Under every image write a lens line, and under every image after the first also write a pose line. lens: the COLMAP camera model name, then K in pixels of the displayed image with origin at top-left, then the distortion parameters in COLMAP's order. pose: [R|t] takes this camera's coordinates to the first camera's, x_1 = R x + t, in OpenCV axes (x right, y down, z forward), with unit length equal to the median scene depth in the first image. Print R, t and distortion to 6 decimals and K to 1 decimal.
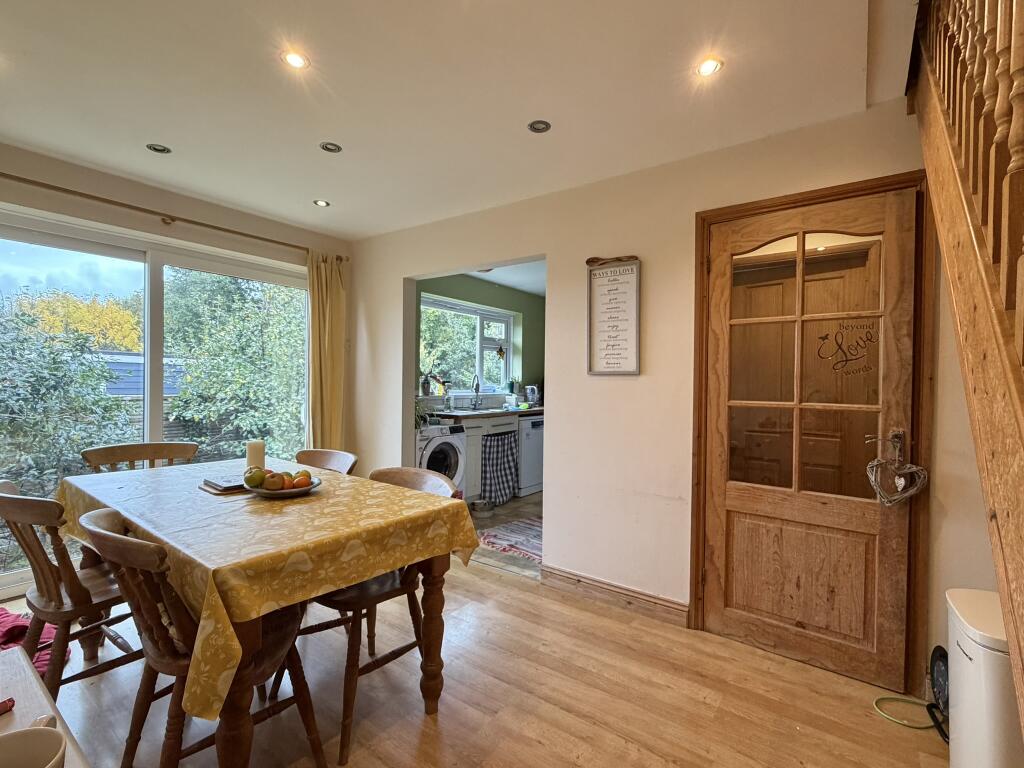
lens RADIAL K [[479.0, 0, 510.8], [0, 479.0, 385.4], [0, 0, 1]] dist [-0.000410, -0.000646]
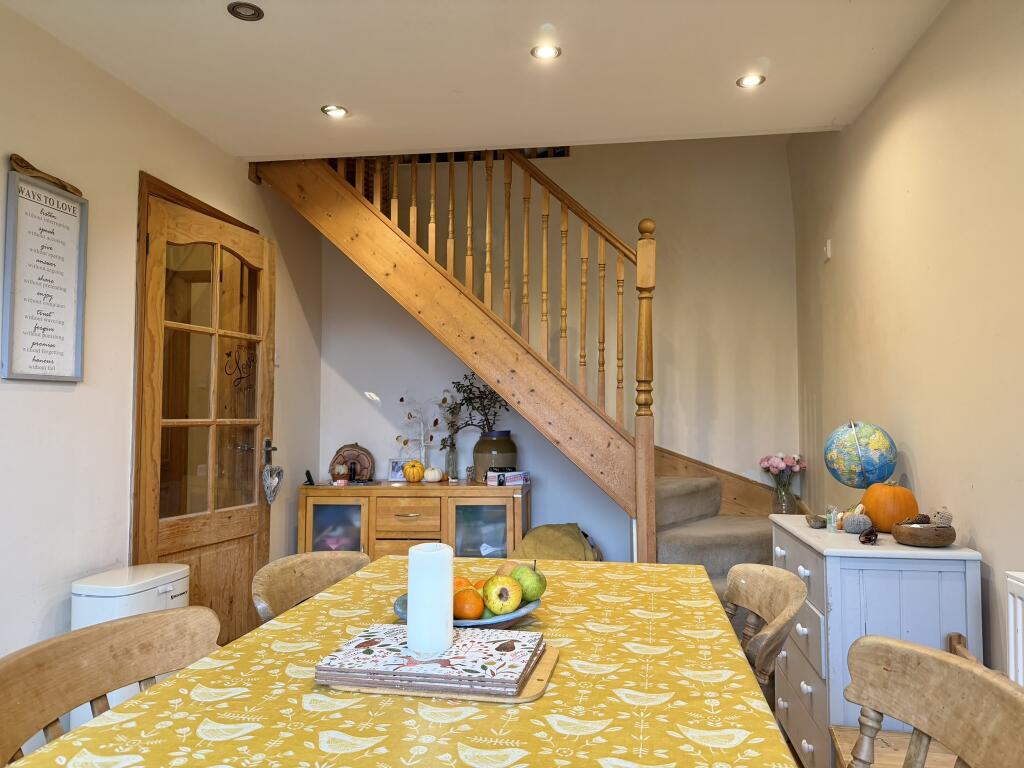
lens RADIAL K [[726.3, 0, 511.1], [0, 726.3, 378.3], [0, 0, 1]] dist [0.038740, -0.043409]
pose [[-0.468337, 0.031448, 0.882990, -0.777198], [0.005964, 0.999456, -0.032432, 0.004995], [-0.883530, -0.009923, -0.468270, 0.893476]]
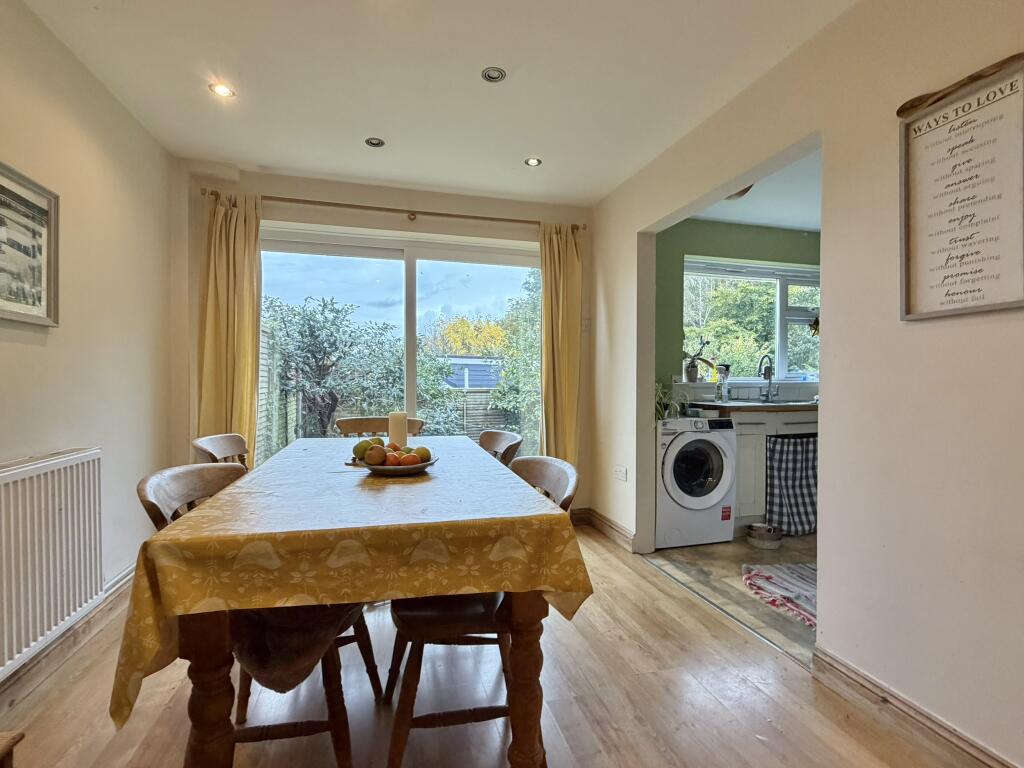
lens RADIAL K [[479.0, 0, 505.1], [0, 479.0, 385.7], [0, 0, 1]] dist [-0.000410, -0.000646]
pose [[0.778187, -0.001730, -0.628030, 0.151741], [0.000885, 0.999998, -0.001657, 0.049670], [0.628032, 0.000734, 0.778187, 0.306330]]
